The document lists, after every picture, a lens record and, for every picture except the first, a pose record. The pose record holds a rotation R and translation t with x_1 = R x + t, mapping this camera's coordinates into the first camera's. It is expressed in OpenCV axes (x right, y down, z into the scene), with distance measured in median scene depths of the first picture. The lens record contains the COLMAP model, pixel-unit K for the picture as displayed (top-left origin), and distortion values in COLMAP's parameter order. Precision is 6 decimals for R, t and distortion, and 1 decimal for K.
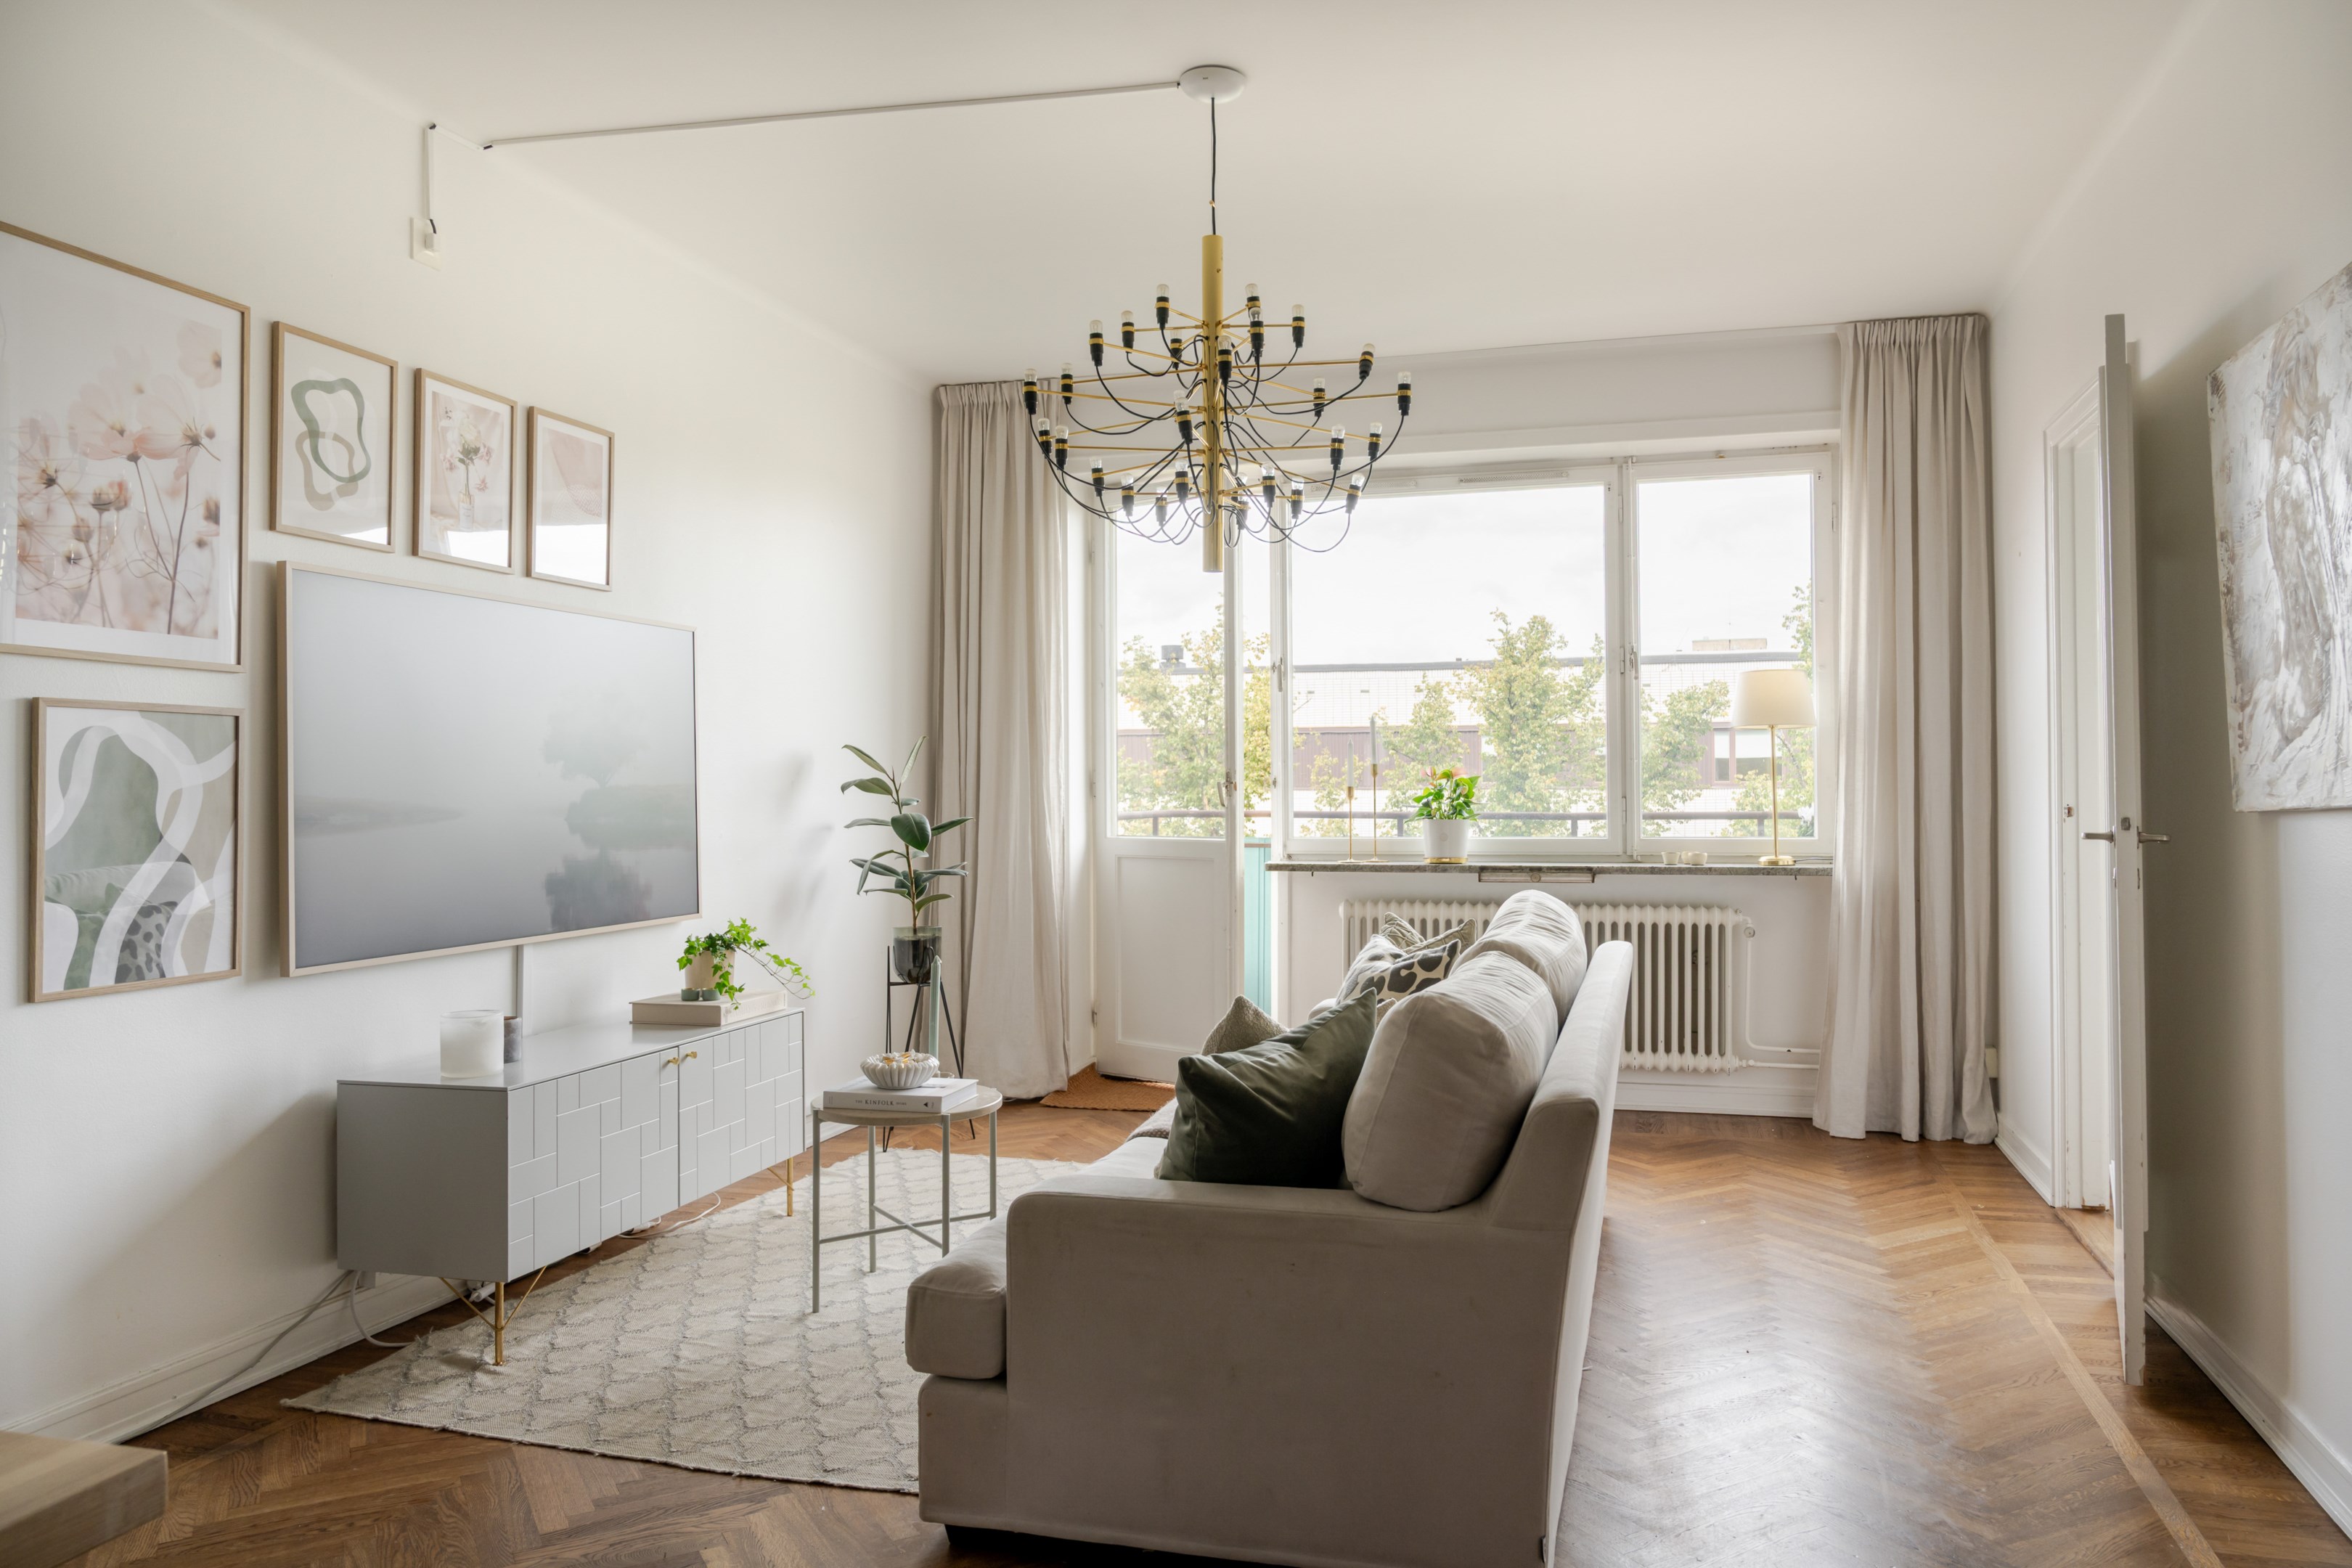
lens RADIAL K [[1582.2, 0, 1174.2], [0, 1582.2, 773.9], [0, 0, 1]] dist [-0.005191, -0.003219]
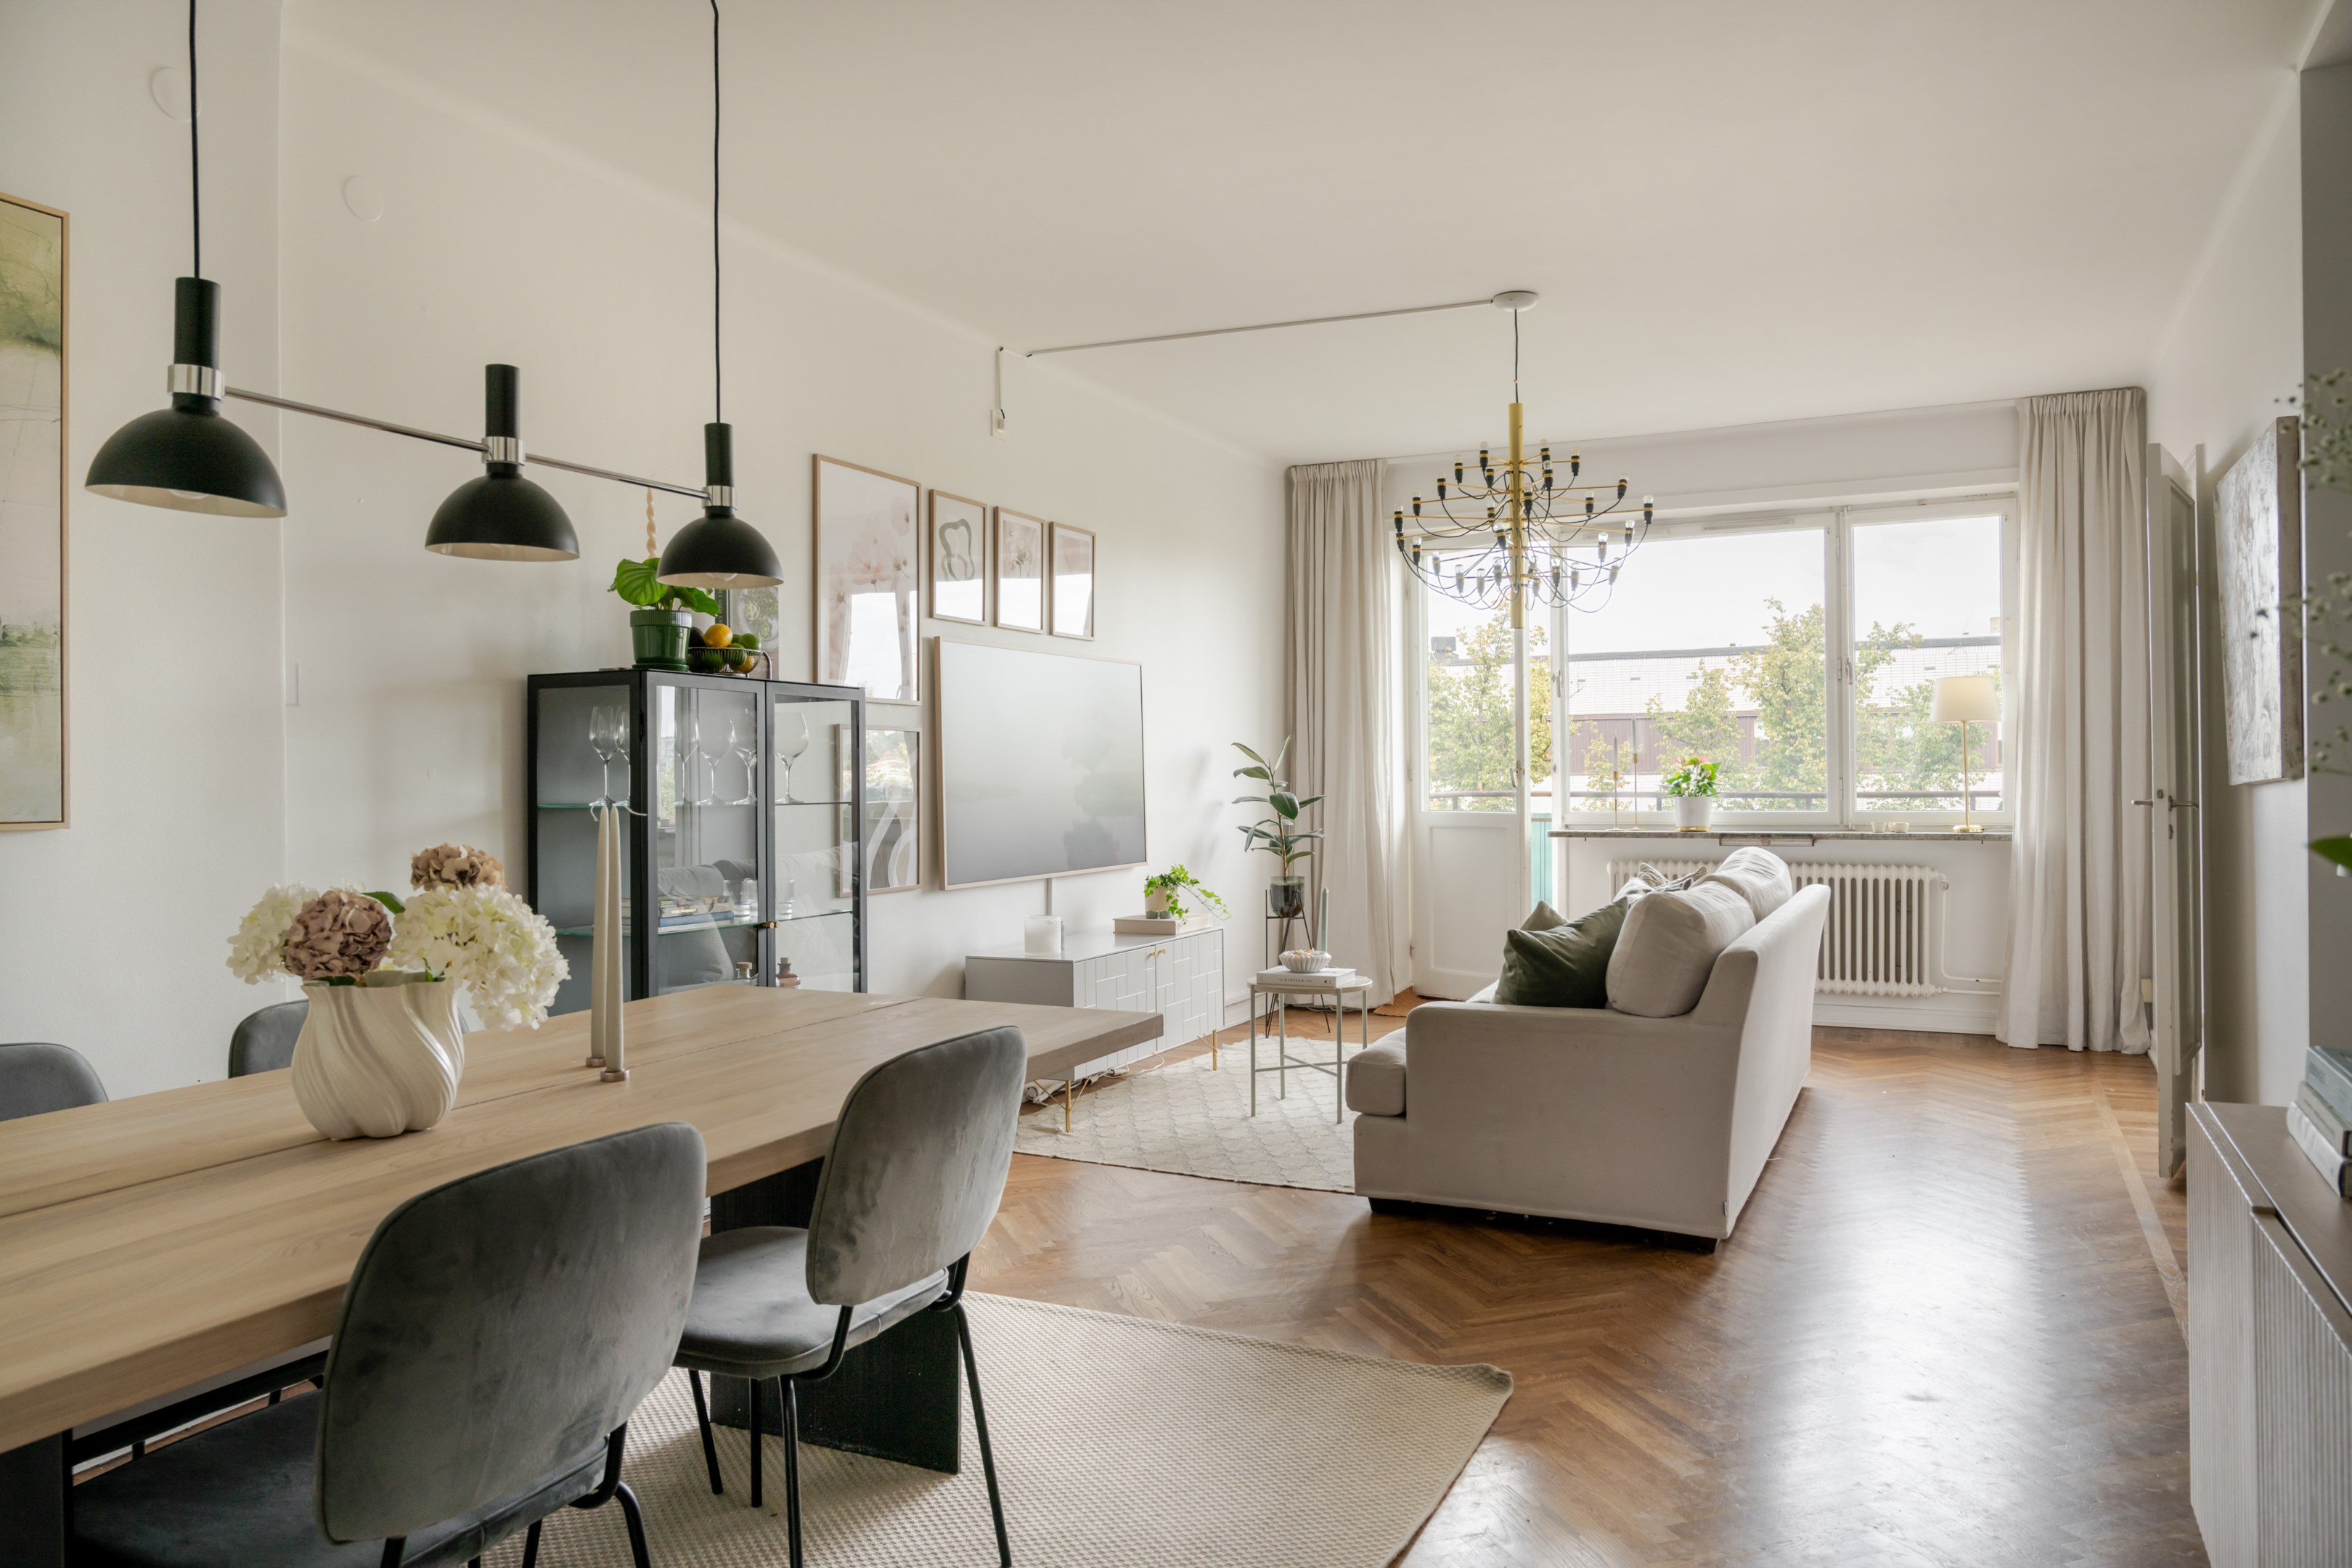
lens RADIAL K [[1582.2, 0, 1174.2], [0, 1582.2, 773.9], [0, 0, 1]] dist [-0.005191, -0.003219]
pose [[0.986326, -0.004448, -0.164748, -0.034104], [0.005862, 0.999950, 0.008103, -0.002670], [0.164704, -0.008958, 0.986302, -0.363304]]
